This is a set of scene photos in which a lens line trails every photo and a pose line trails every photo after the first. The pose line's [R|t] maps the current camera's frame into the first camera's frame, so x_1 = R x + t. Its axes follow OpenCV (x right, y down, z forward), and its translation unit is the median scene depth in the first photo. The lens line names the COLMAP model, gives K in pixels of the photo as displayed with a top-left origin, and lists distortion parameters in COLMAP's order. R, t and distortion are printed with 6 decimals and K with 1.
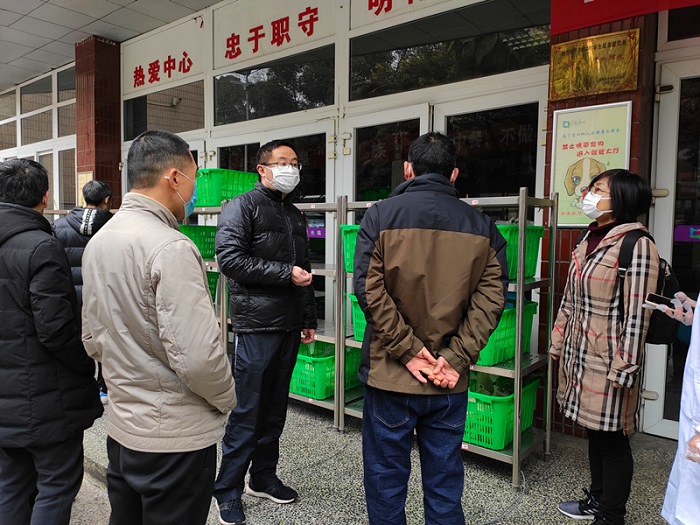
lens RADIAL K [[528.8, 0, 350.0], [0, 528.8, 265.5], [0, 0, 1]] dist [0.012739, -0.004555]
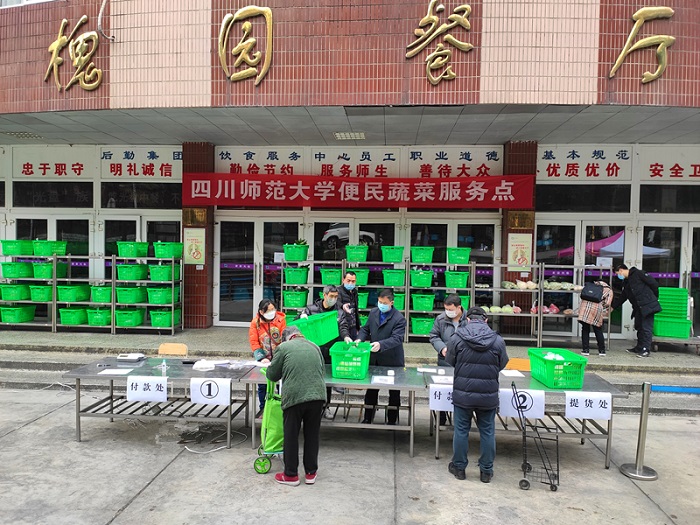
lens RADIAL K [[528.8, 0, 349.8], [0, 528.8, 265.4], [0, 0, 1]] dist [0.012739, -0.004555]
pose [[0.830161, -0.020869, 0.557134, -0.378245], [0.027679, 0.999610, -0.003801, -0.017198], [-0.556837, 0.018576, 0.830414, -1.465875]]
